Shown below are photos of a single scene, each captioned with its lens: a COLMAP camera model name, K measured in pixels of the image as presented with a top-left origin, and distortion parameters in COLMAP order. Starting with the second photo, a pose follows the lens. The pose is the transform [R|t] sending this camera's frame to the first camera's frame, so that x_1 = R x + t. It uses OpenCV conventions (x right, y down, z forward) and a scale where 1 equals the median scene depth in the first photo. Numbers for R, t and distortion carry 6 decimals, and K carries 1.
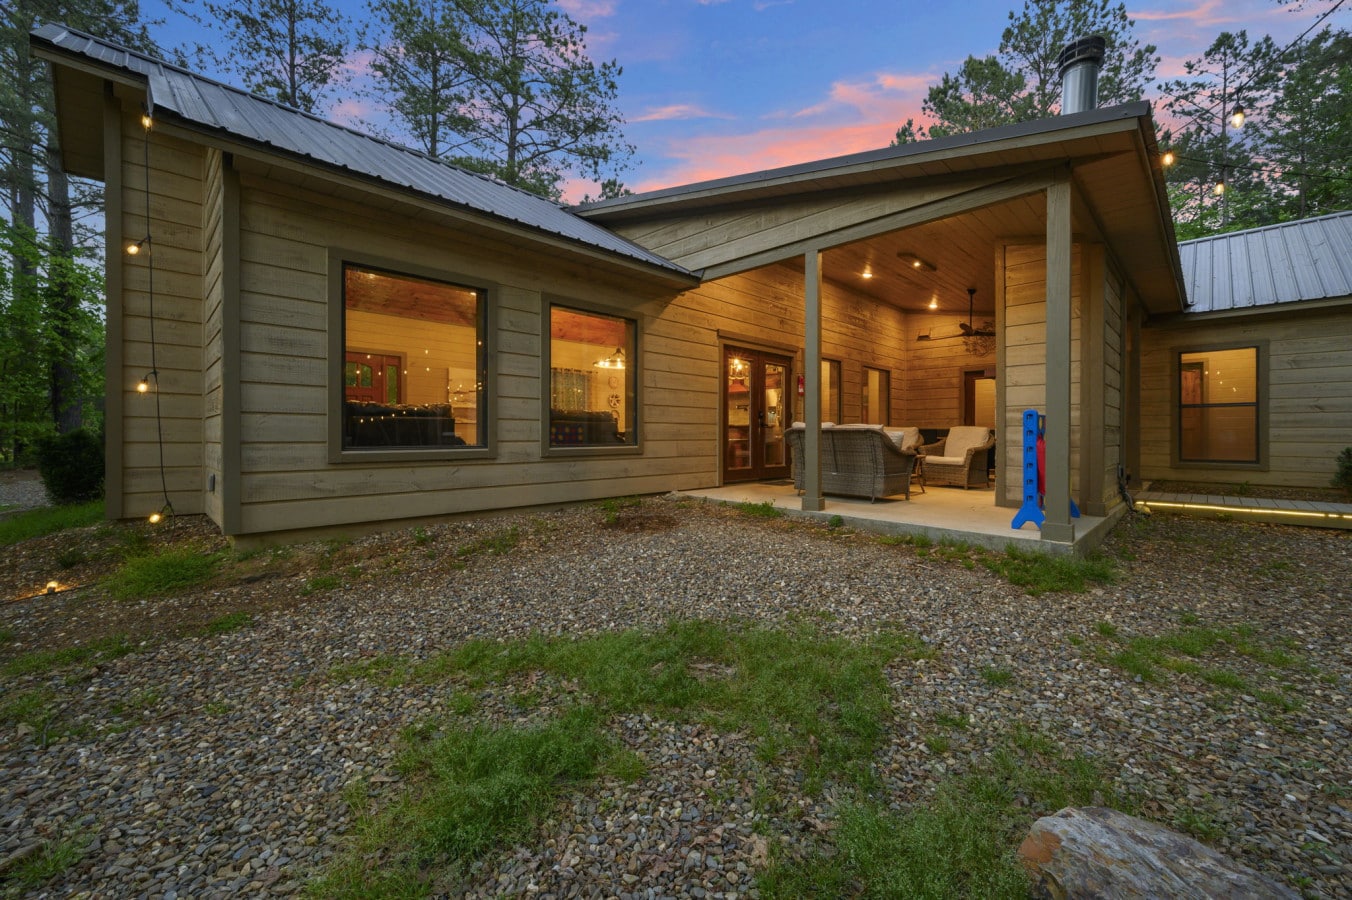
lens RADIAL K [[544.0, 0, 675.9], [0, 544.0, 439.9], [0, 0, 1]] dist [-0.001560, -0.000384]
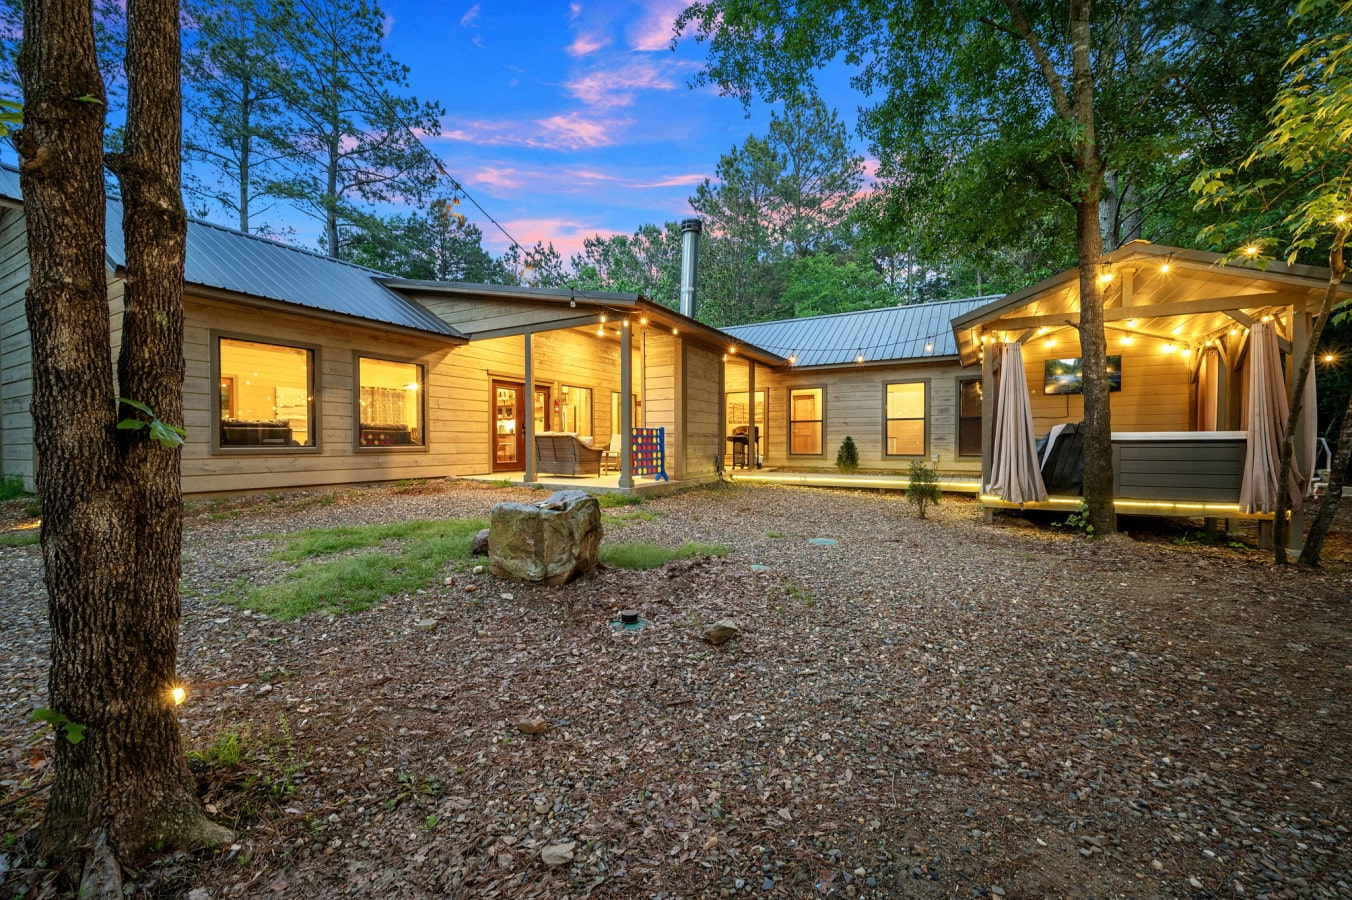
lens RADIAL K [[544.0, 0, 681.6], [0, 544.0, 452.4], [0, 0, 1]] dist [-0.001560, -0.000384]
pose [[0.963686, -0.008355, 0.266908, 0.191041], [0.005818, 0.999930, 0.010296, 0.014562], [-0.266976, -0.008369, 0.963667, -0.597421]]
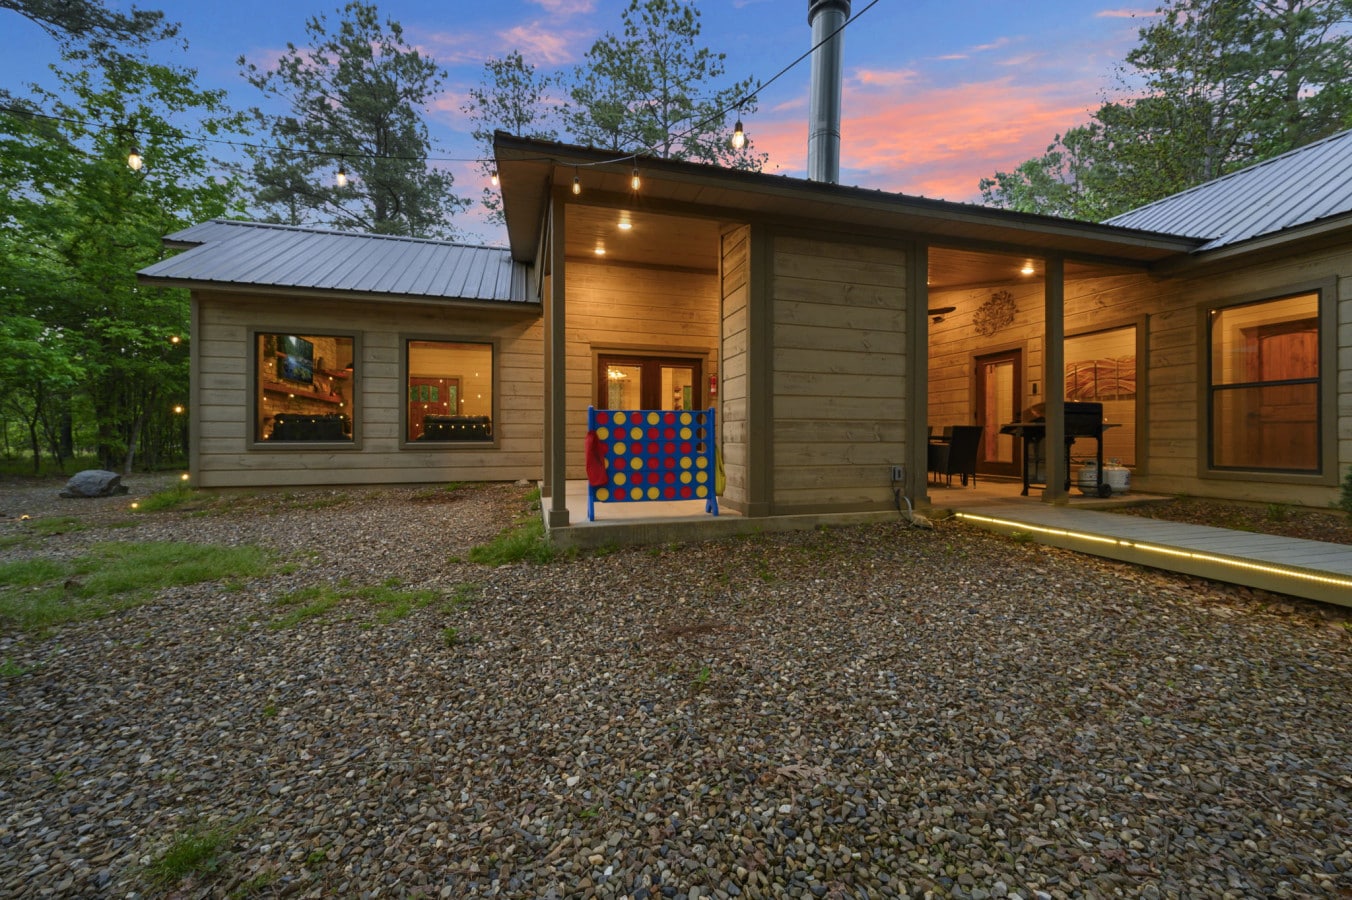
lens RADIAL K [[544.0, 0, 673.2], [0, 544.0, 438.9], [0, 0, 1]] dist [-0.001560, -0.000384]
pose [[0.870033, -0.001922, -0.492990, 0.790563], [-0.002241, 0.999967, -0.007854, 0.010225], [0.492989, 0.007938, 0.869999, 0.085935]]
